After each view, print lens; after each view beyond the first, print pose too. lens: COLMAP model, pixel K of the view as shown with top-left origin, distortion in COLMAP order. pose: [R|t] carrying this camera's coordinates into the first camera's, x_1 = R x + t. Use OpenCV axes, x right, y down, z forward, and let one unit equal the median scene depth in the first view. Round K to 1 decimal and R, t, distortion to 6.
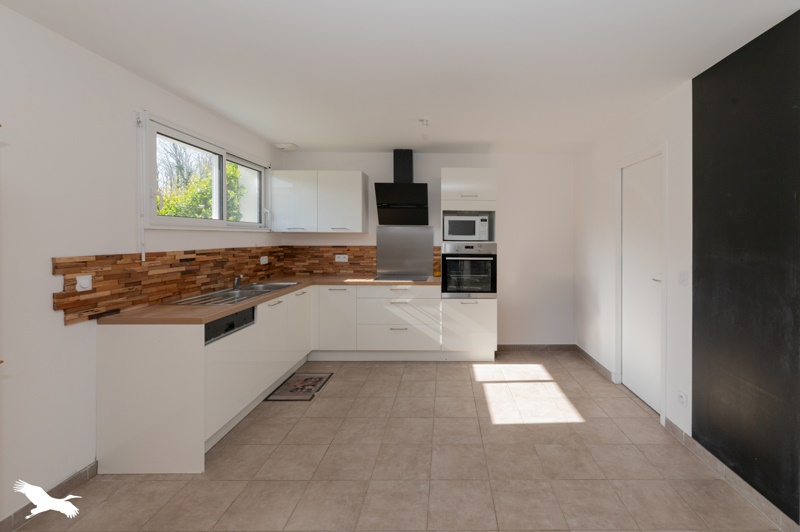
lens RADIAL K [[327.6, 0, 416.5], [0, 327.6, 237.3], [0, 0, 1]] dist [-0.001783, -0.000246]
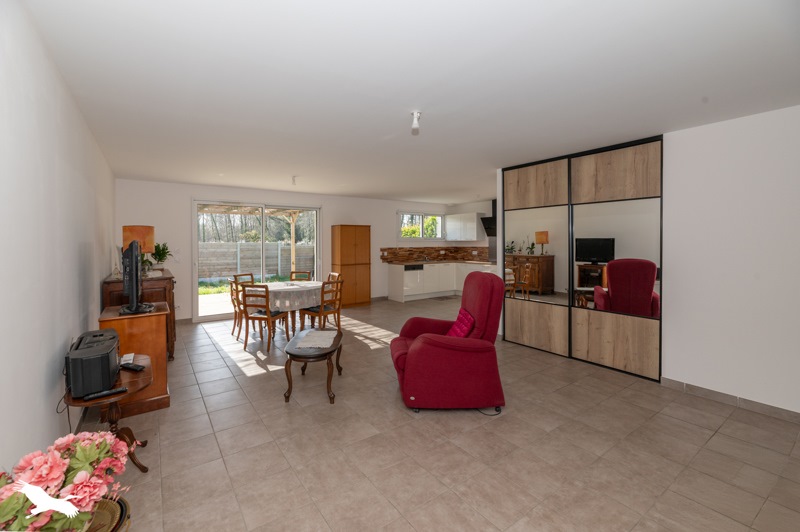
lens RADIAL K [[327.6, 0, 397.2], [0, 327.6, 248.2], [0, 0, 1]] dist [-0.001783, -0.000246]
pose [[0.569711, 0.000403, -0.821845, 1.435286], [0.008570, 0.999943, 0.006431, 0.020042], [0.821800, -0.010707, 0.569675, -0.736258]]
